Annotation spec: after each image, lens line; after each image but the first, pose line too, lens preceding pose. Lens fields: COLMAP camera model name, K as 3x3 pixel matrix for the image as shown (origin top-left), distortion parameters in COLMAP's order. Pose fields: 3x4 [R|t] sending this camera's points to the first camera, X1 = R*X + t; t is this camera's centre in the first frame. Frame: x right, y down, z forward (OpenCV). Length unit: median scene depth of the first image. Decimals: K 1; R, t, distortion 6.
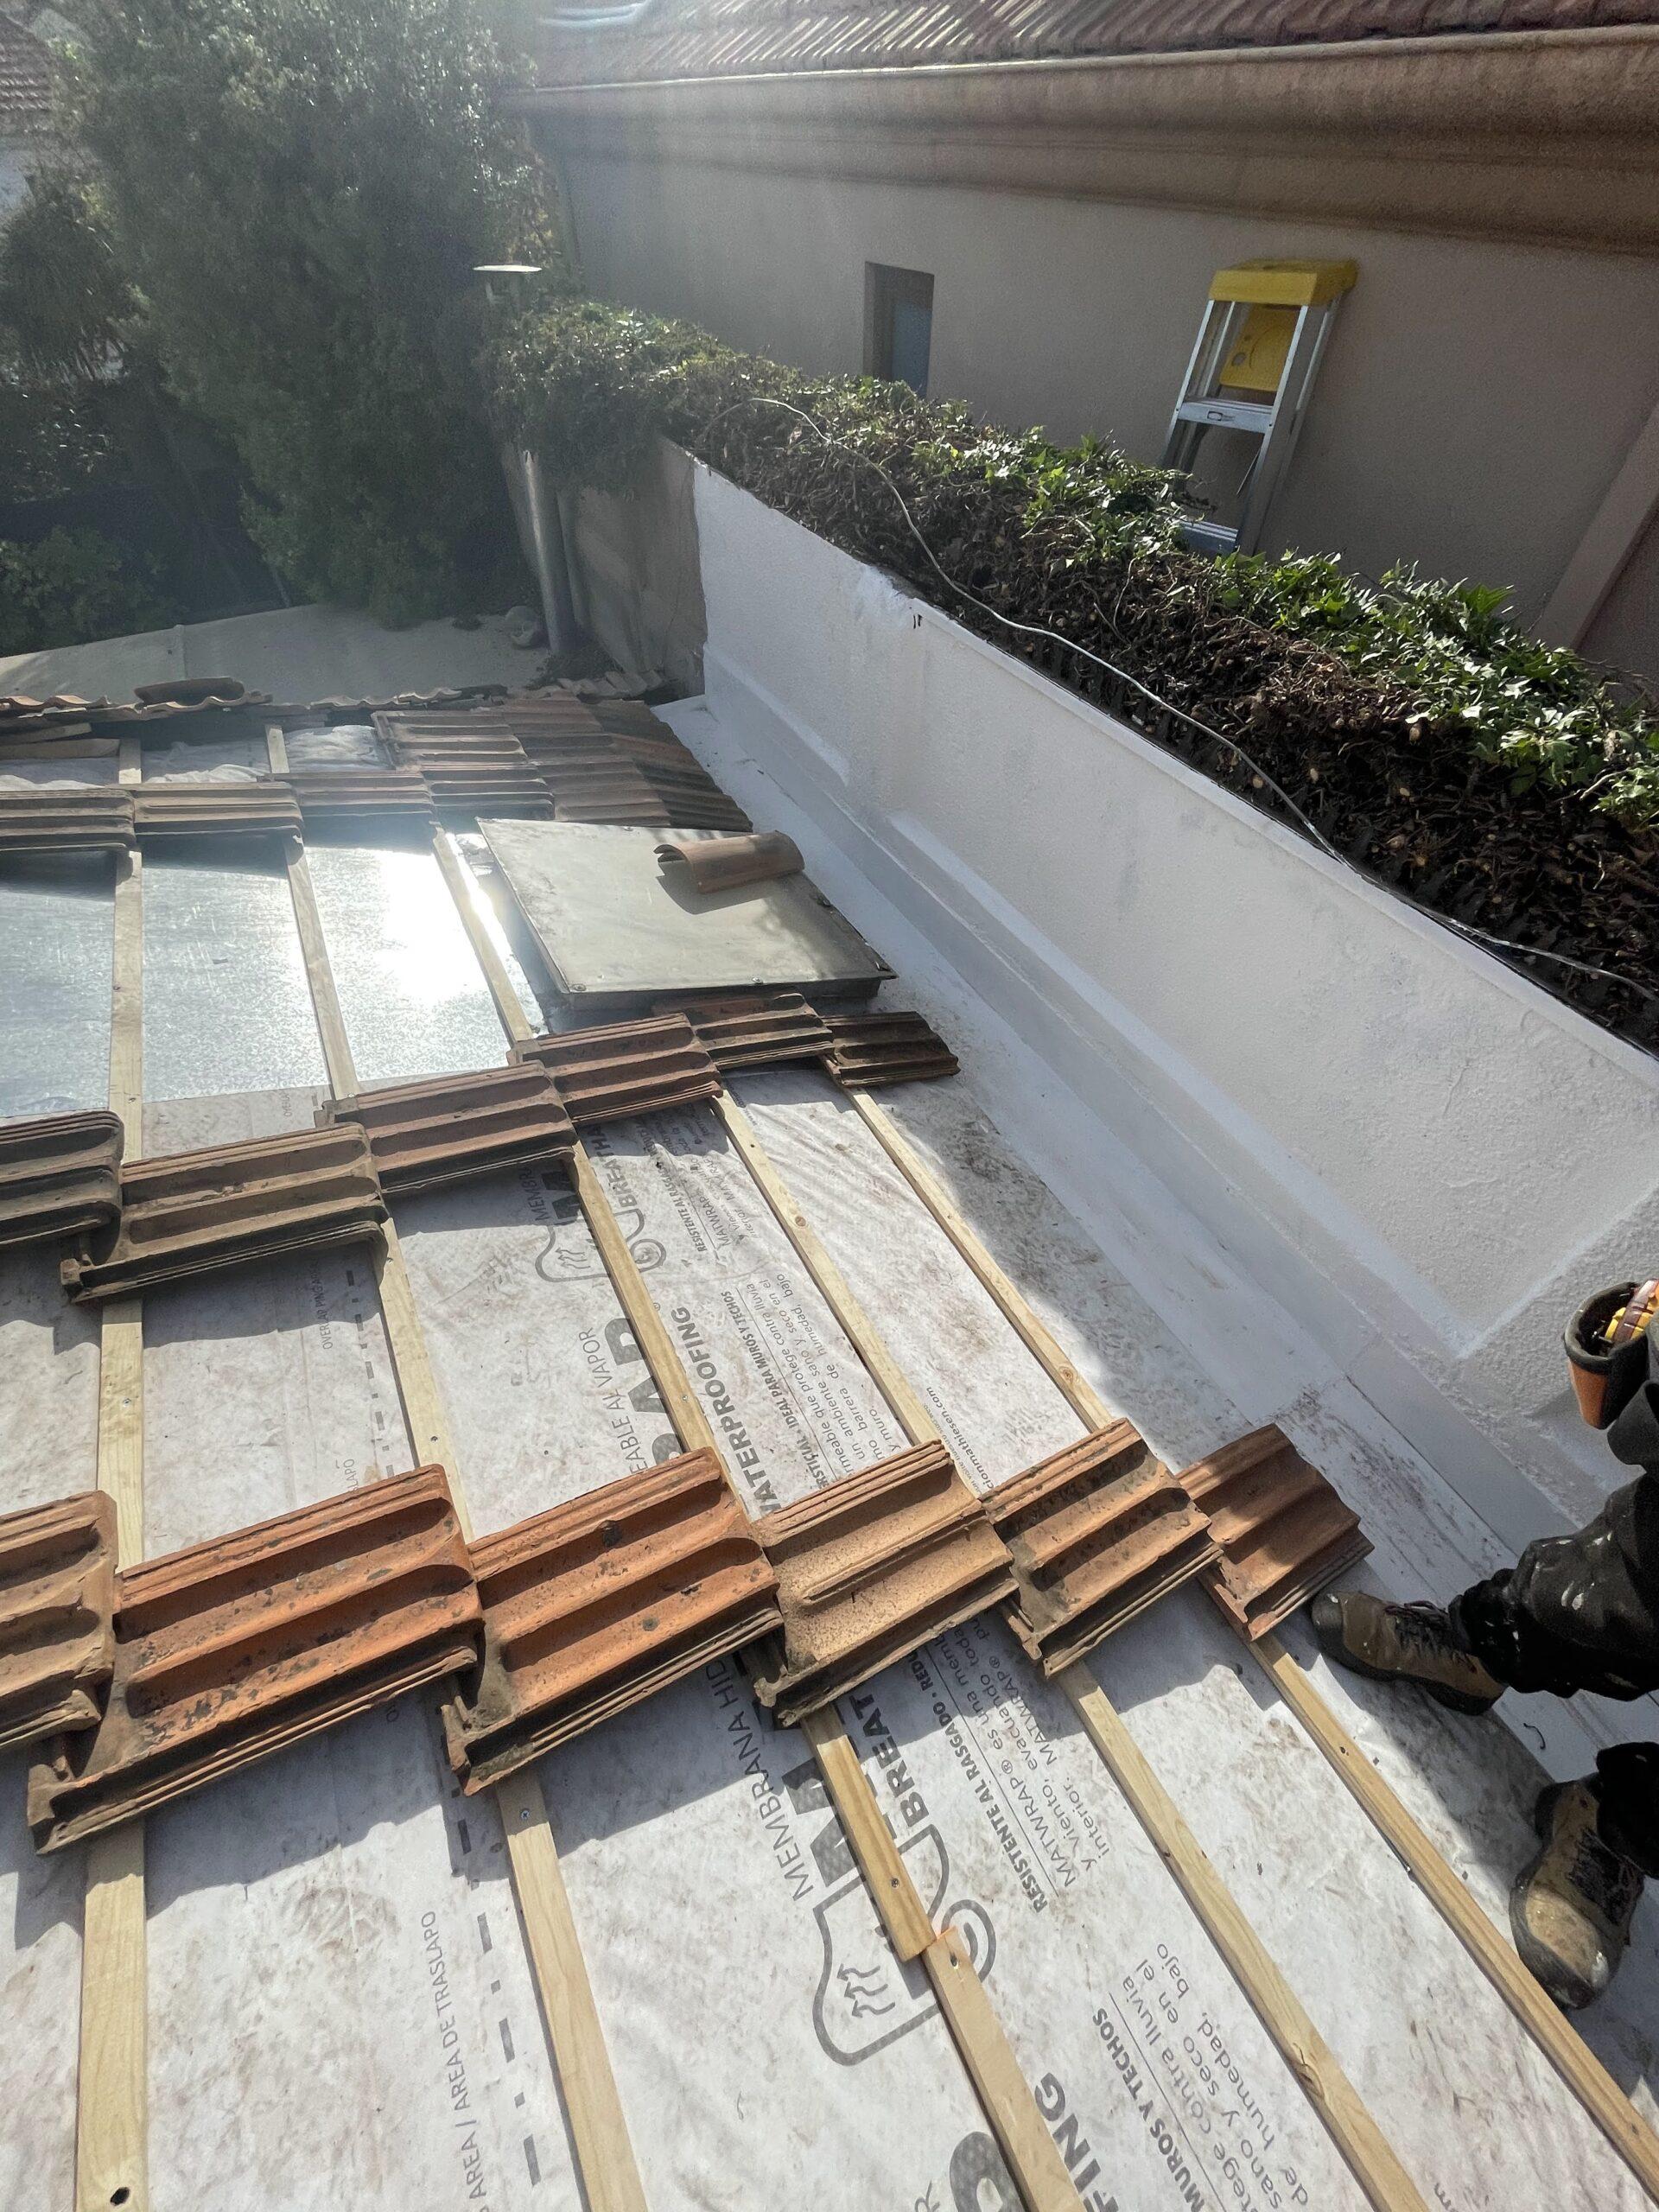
lens RADIAL K [[949.2, 0, 829.5], [0, 949.2, 1106.0], [0, 0, 1]] dist [0.000548, 0.000301]
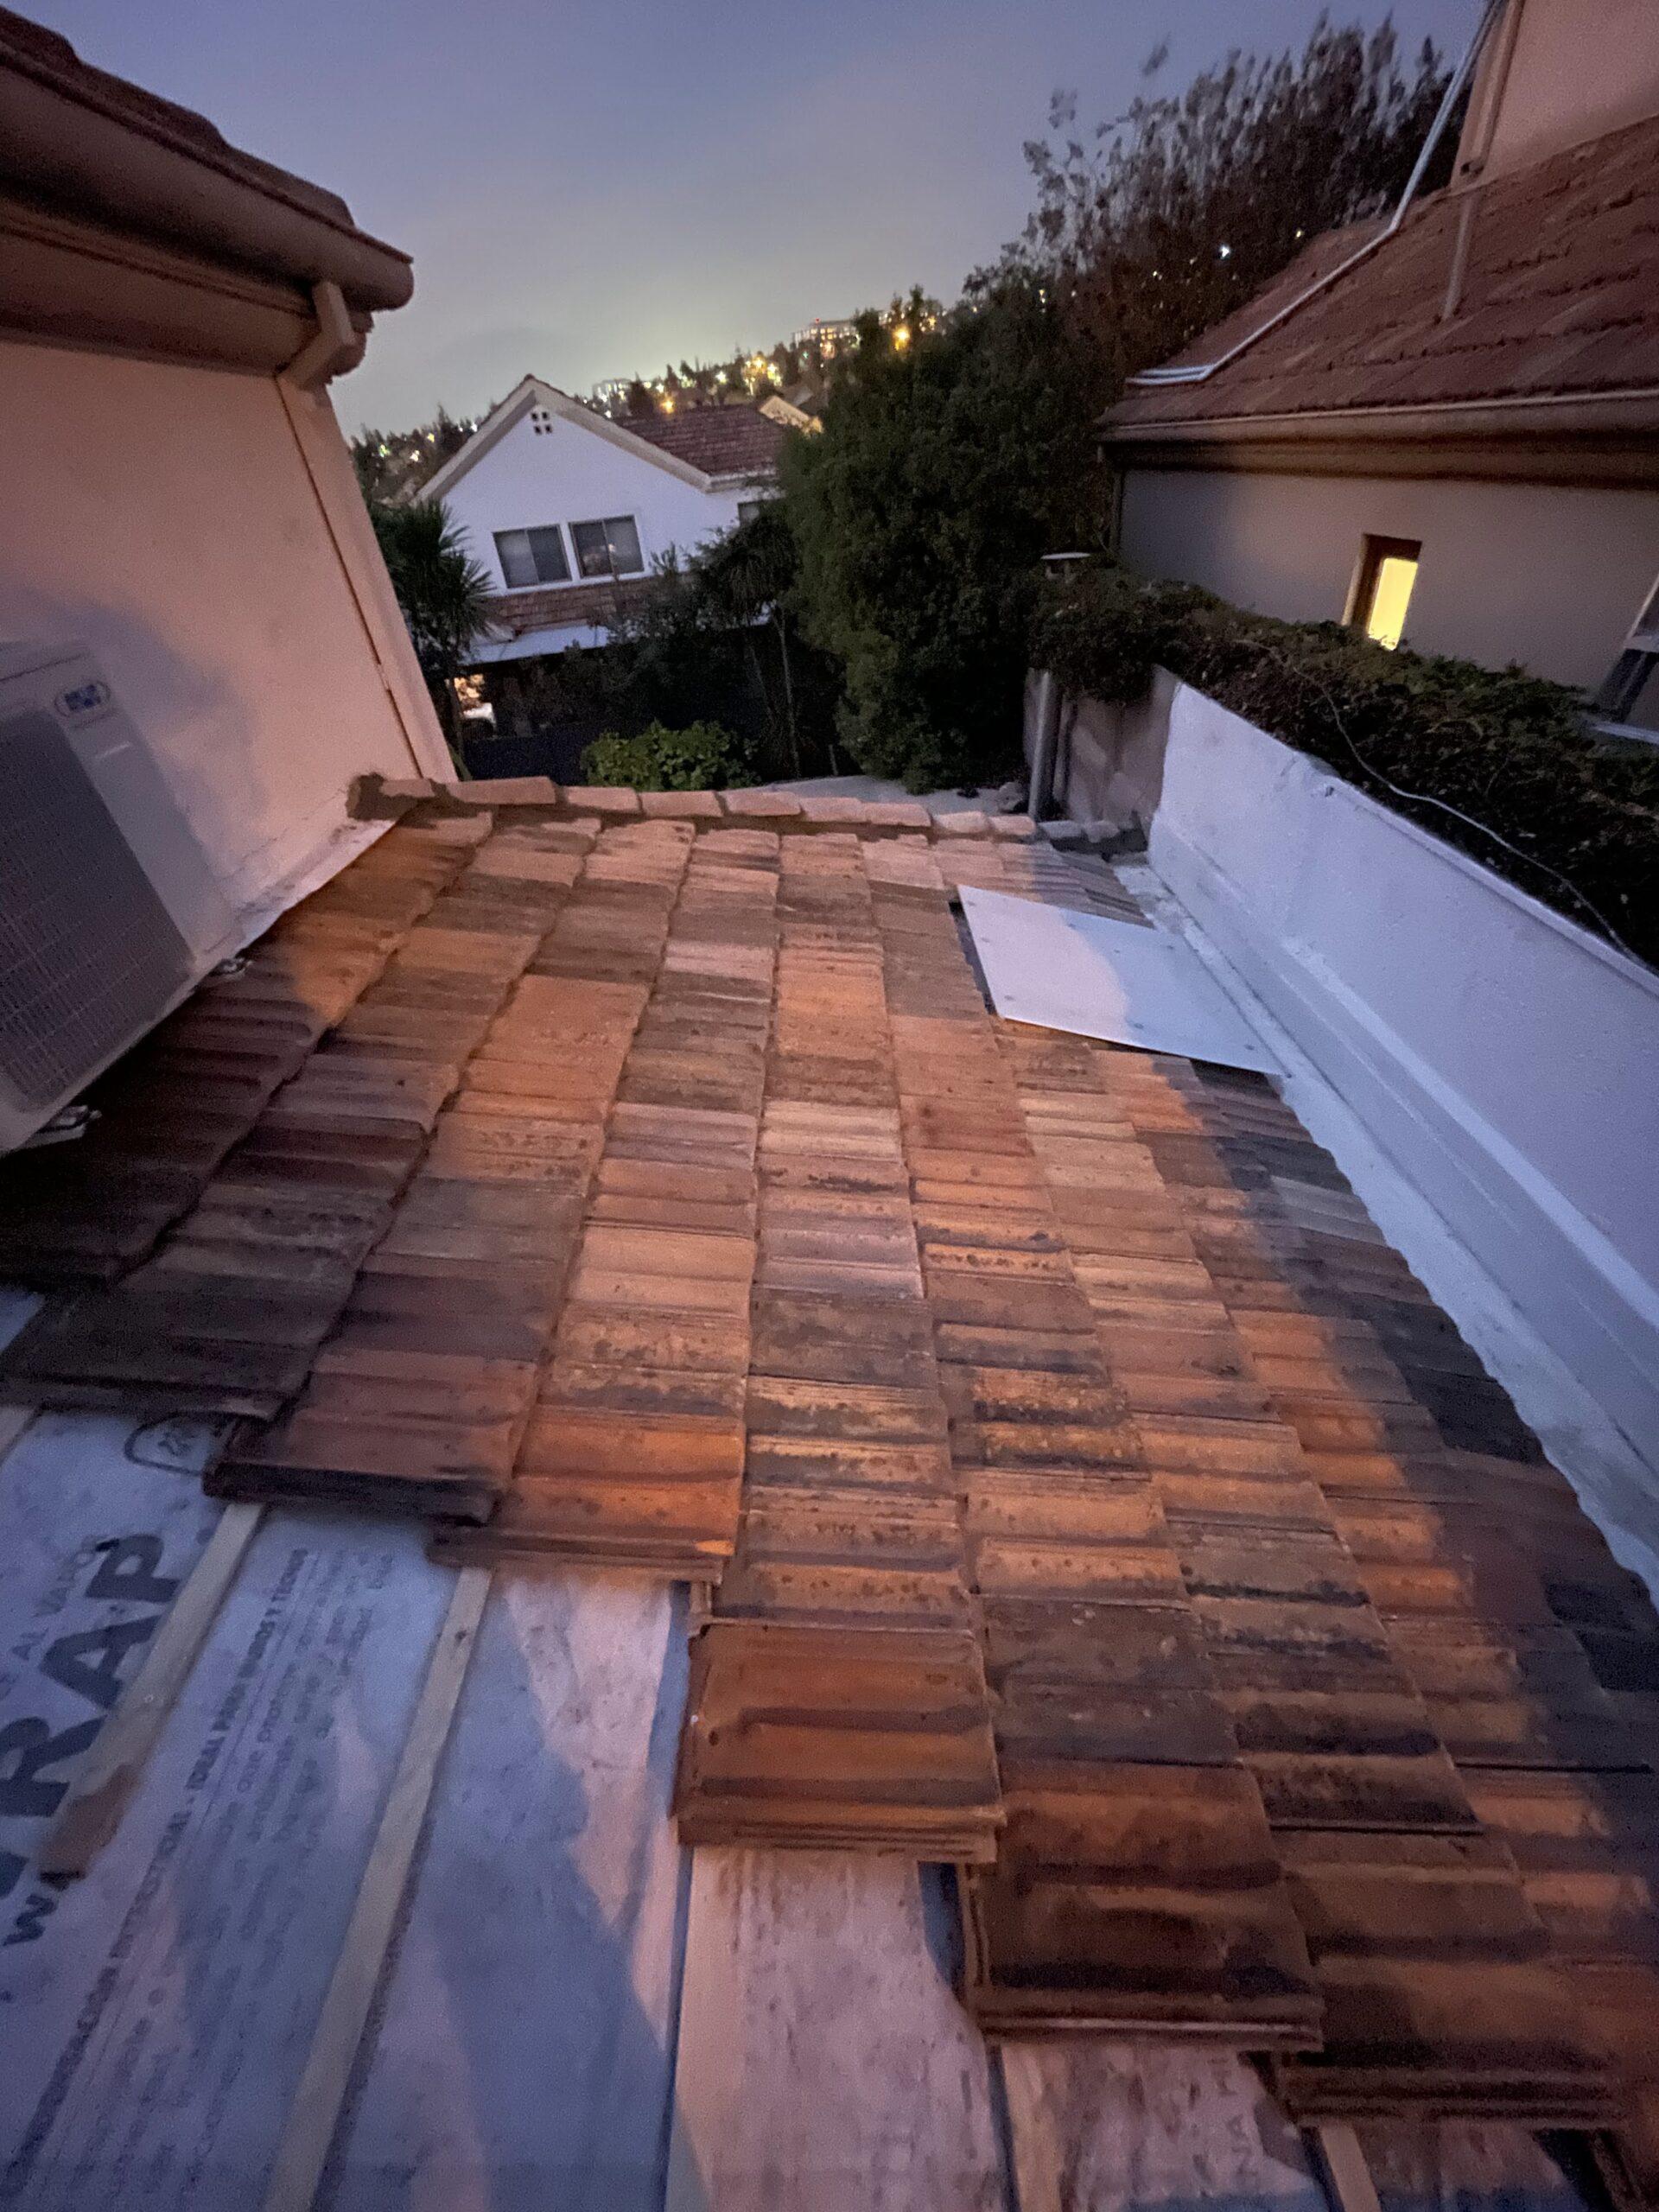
lens RADIAL K [[871.7, 0, 829.5], [0, 871.7, 1106.0], [0, 0, 1]] dist [0.000138, 0.000017]
pose [[0.897231, 0.198395, -0.394481, 0.031550], [-0.252645, 0.963351, -0.090136, 0.207449], [0.362141, 0.180537, 0.914473, -0.302692]]
